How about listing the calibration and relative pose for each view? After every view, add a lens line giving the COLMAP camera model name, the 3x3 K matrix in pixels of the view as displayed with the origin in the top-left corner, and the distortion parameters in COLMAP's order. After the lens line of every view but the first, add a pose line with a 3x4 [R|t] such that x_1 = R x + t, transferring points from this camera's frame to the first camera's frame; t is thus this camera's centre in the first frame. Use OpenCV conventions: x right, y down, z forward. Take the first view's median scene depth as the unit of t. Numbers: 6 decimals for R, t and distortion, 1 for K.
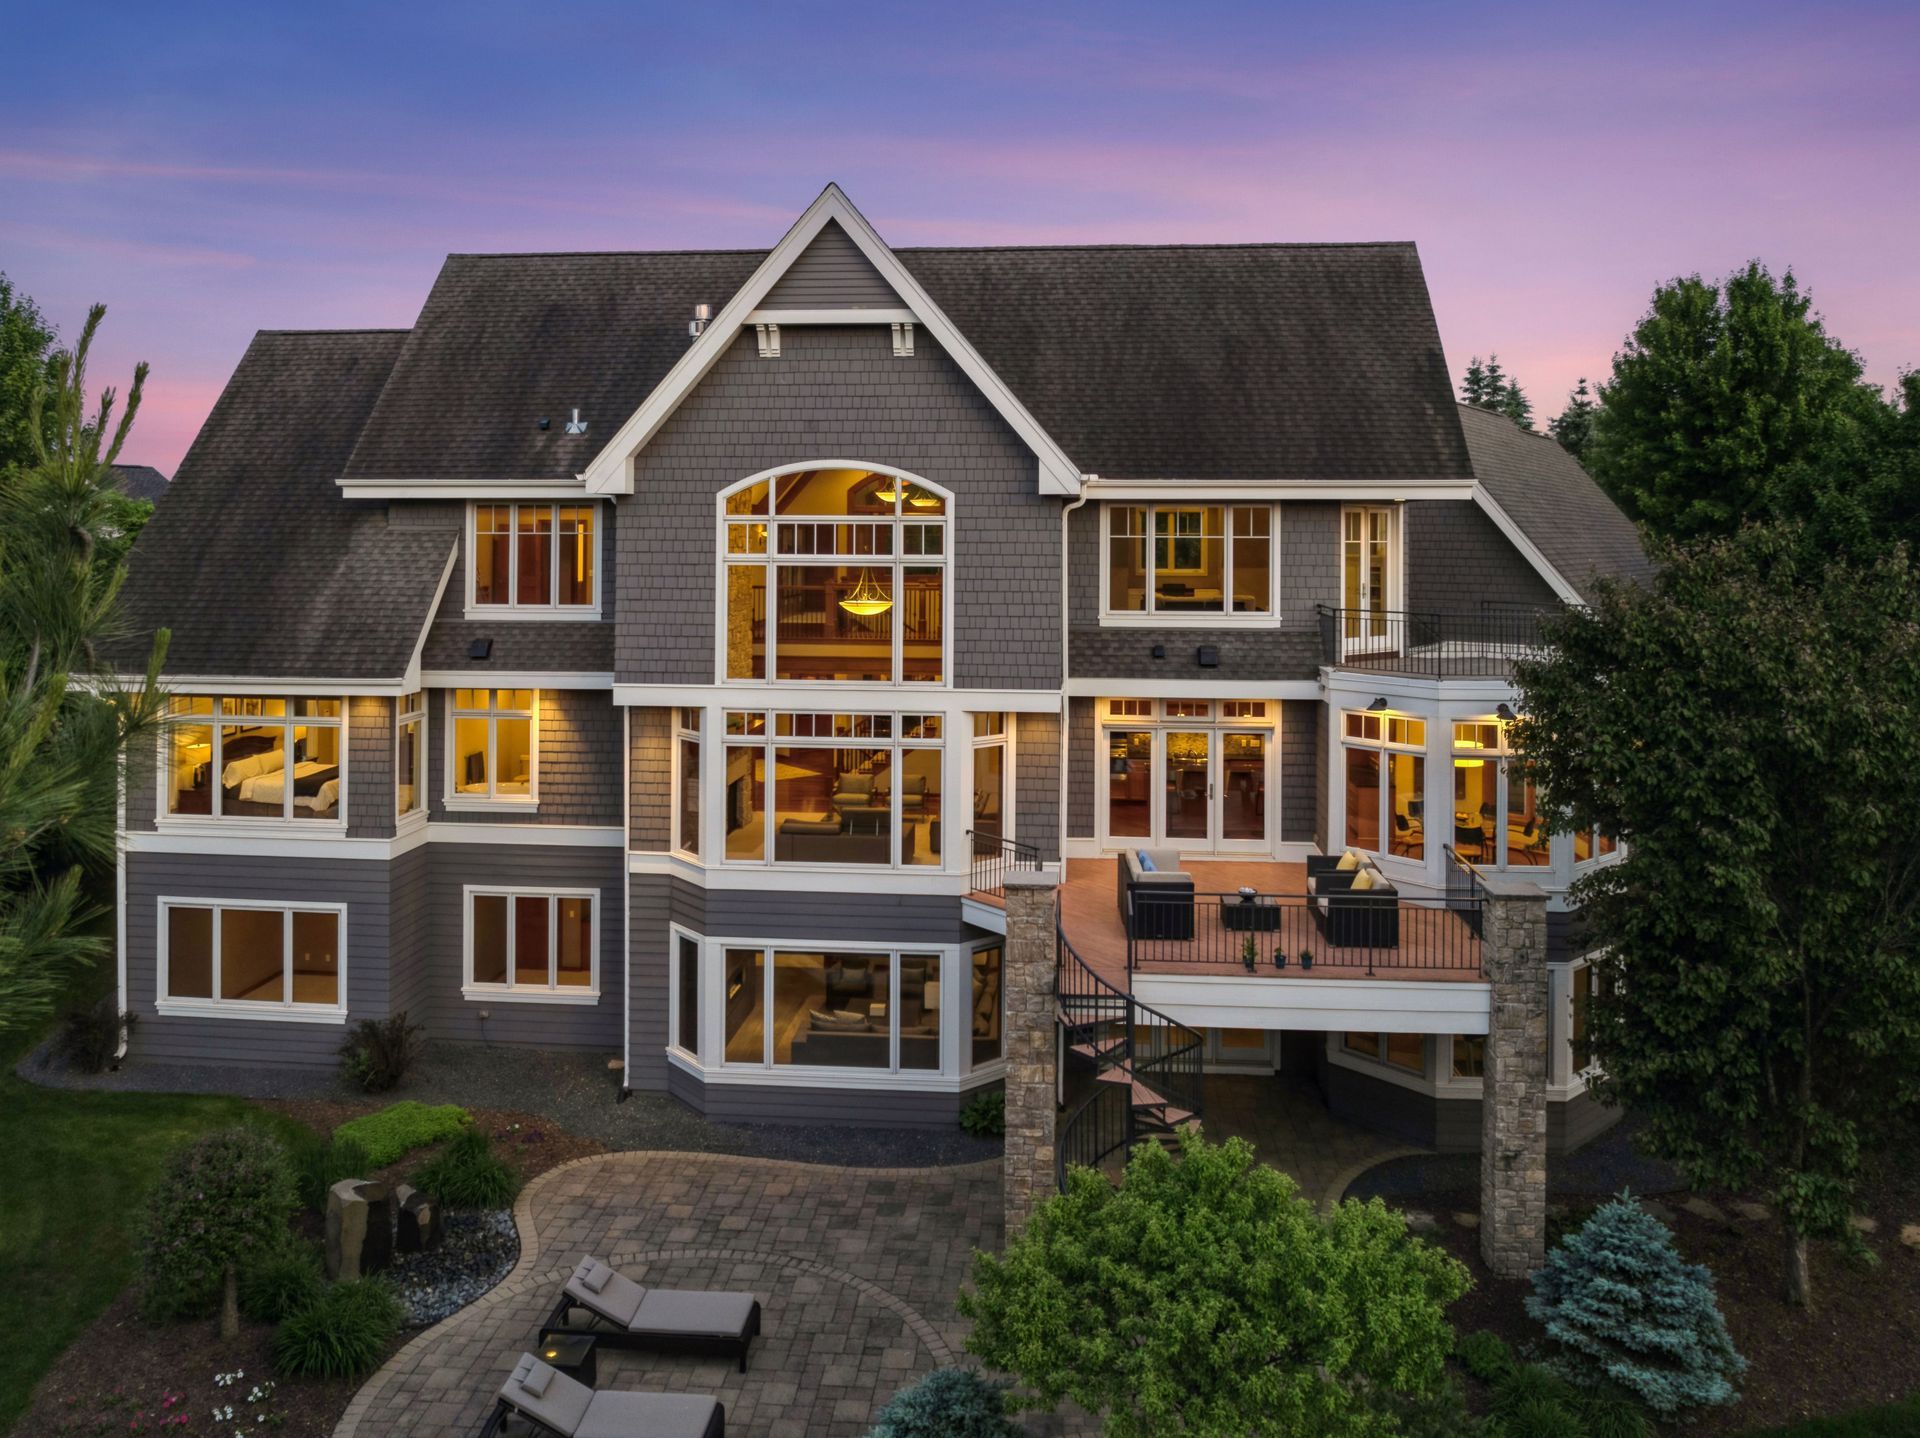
lens RADIAL K [[1420.7, 0, 957.3], [0, 1420.7, 537.5], [0, 0, 1]] dist [-0.041336, 0.002041]
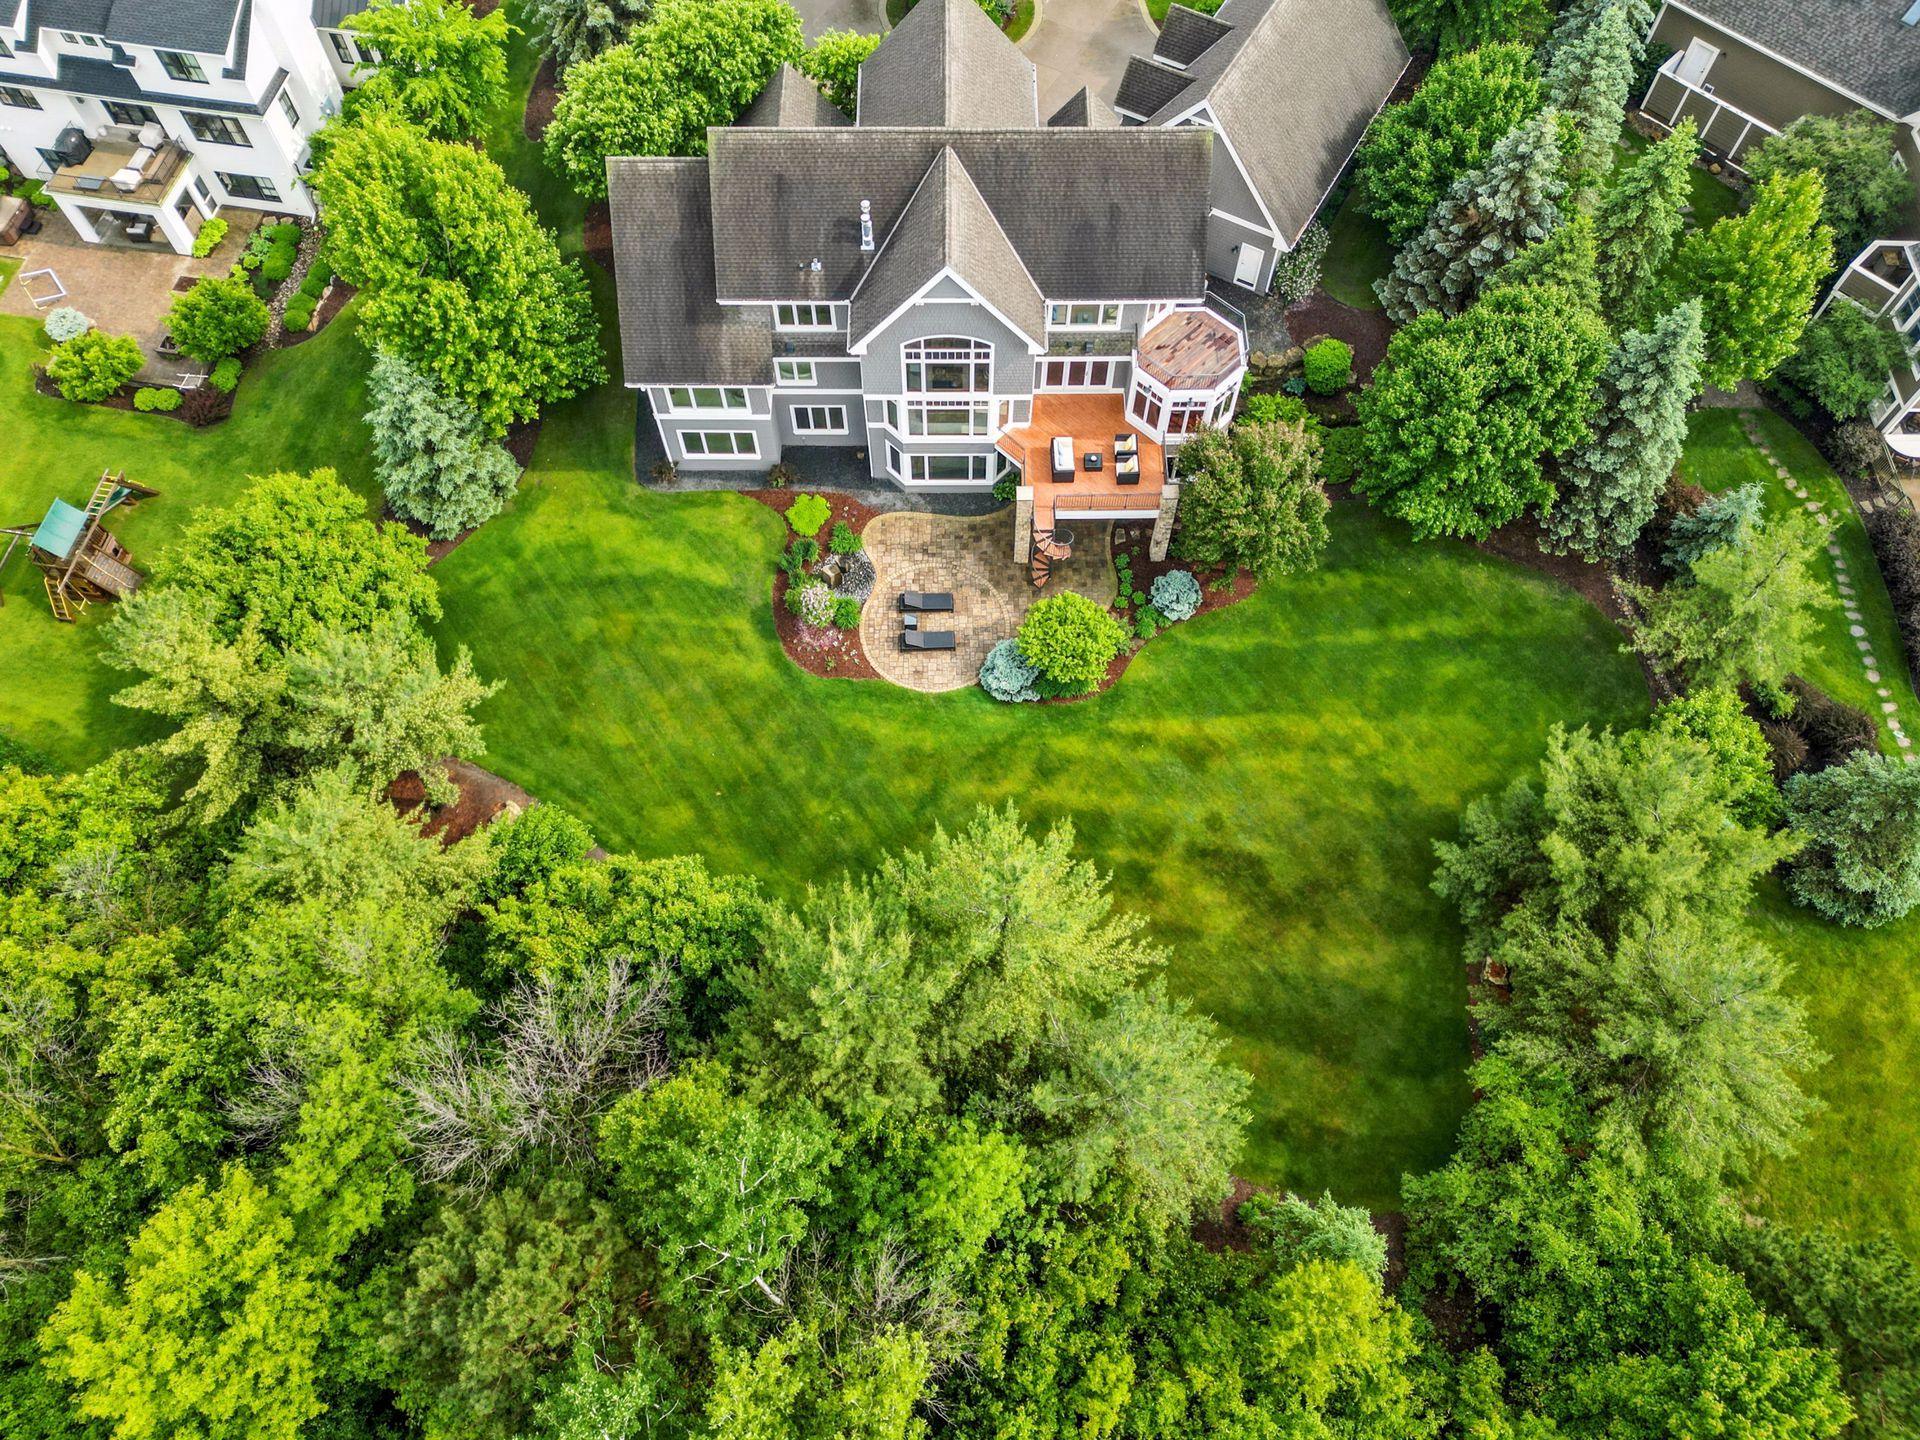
lens RADIAL K [[1340.4, 0, 990.1], [0, 1340.4, 720.3], [0, 0, 1]] dist [0.032334, -0.005475]
pose [[0.995344, -0.076723, 0.058340, -0.199546], [-0.018265, 0.444174, 0.895754, -1.863581], [-0.094638, -0.892649, 0.440705, -0.661965]]
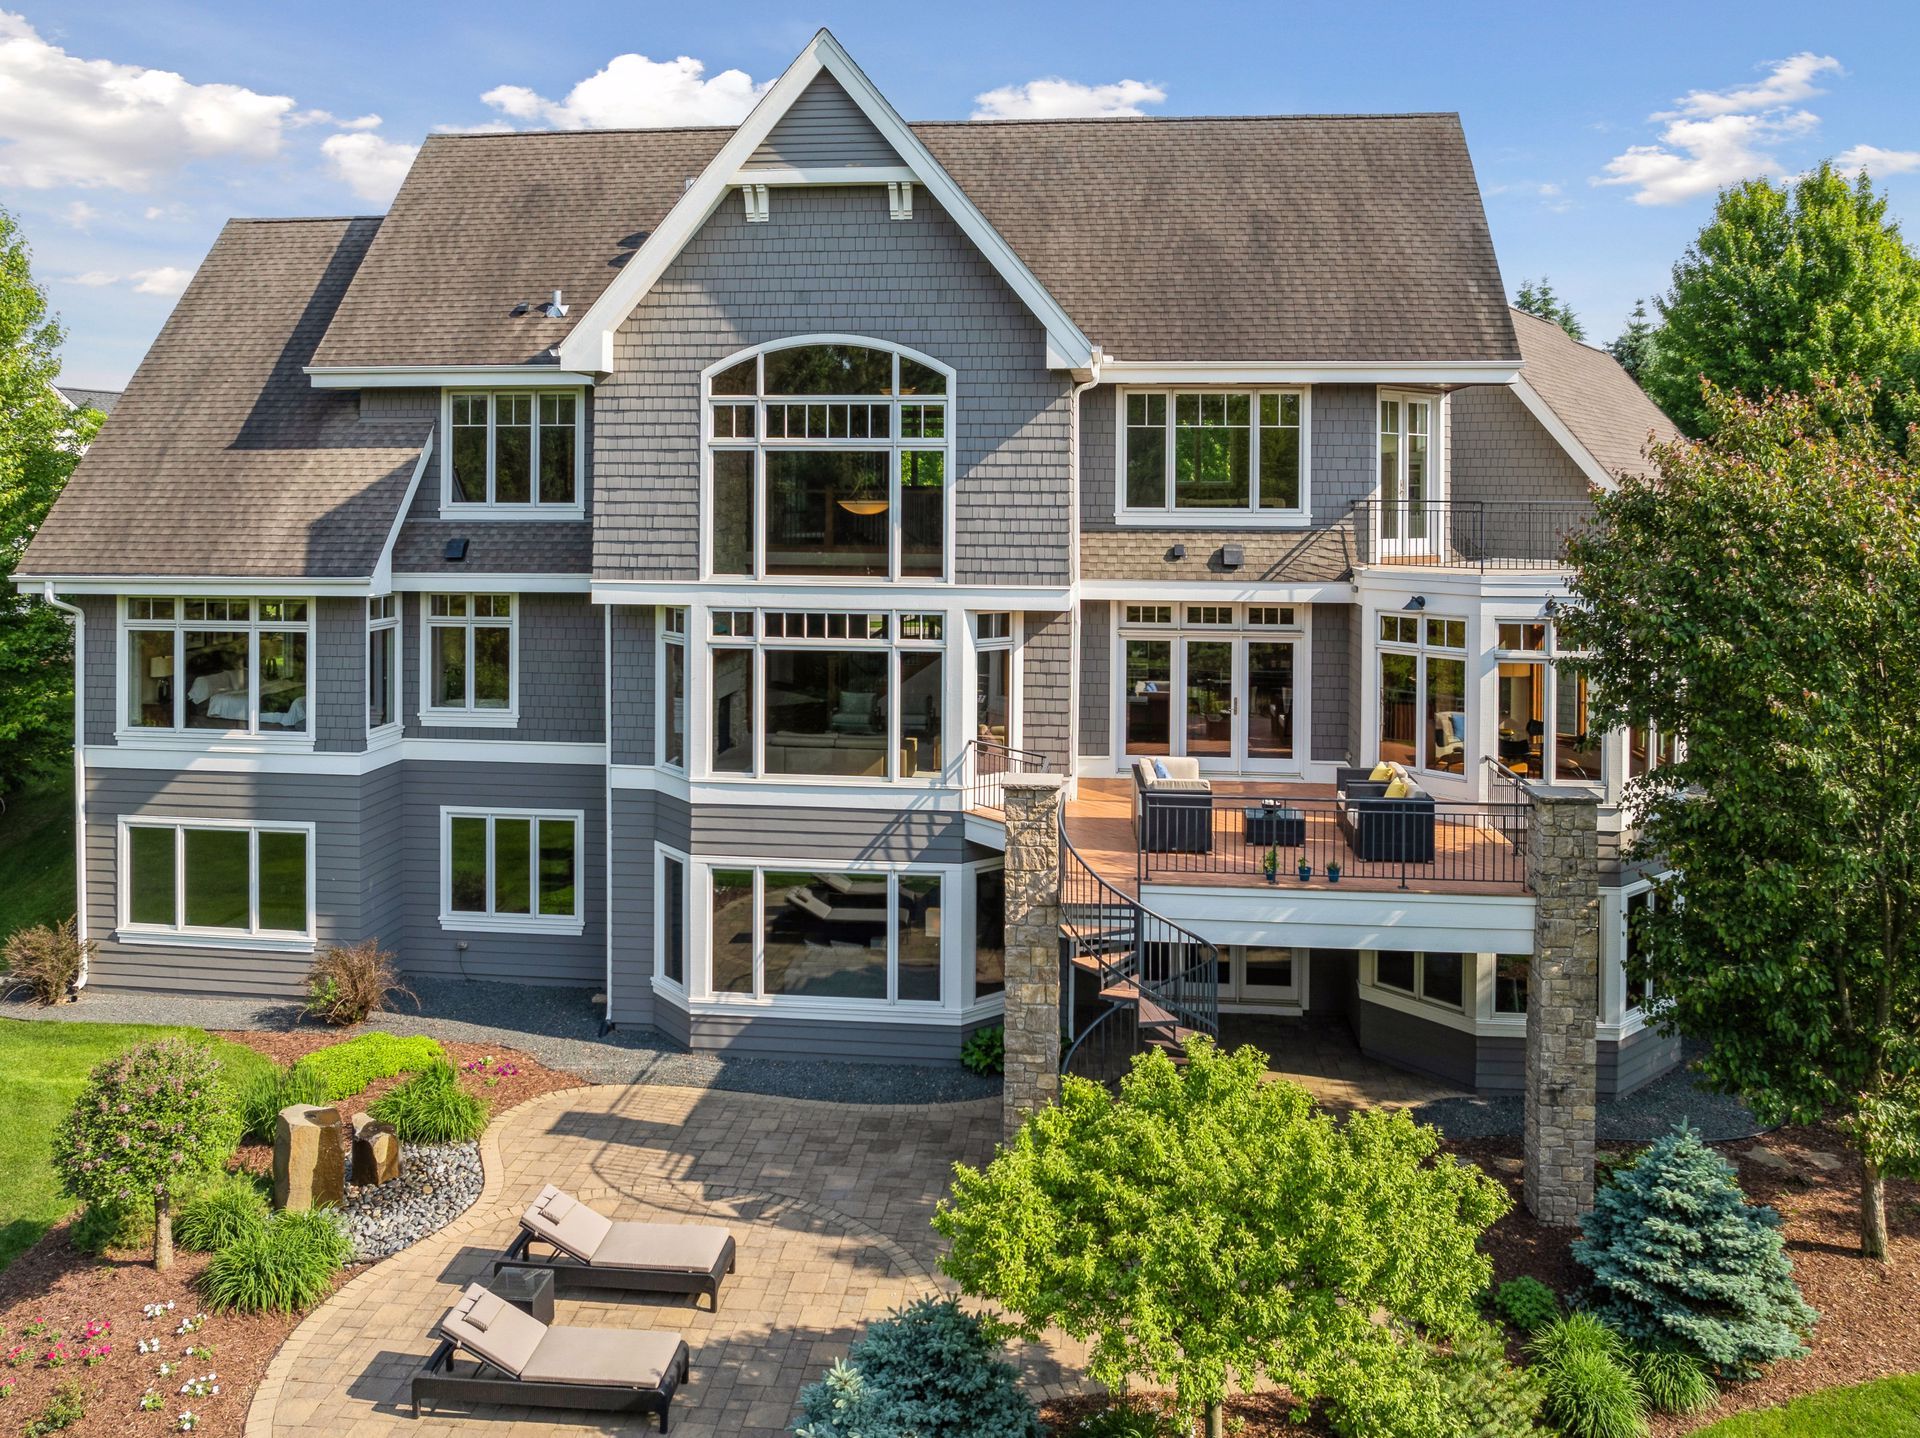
lens RADIAL K [[1399.2, 0, 999.6], [0, 1399.2, 581.1], [0, 0, 1]] dist [-0.033726, -0.004298]
pose [[0.999883, 0.006518, -0.013812, 0.038594], [-0.006443, 0.999964, 0.005437, 0.097896], [0.013847, -0.005347, 0.999890, 0.085755]]
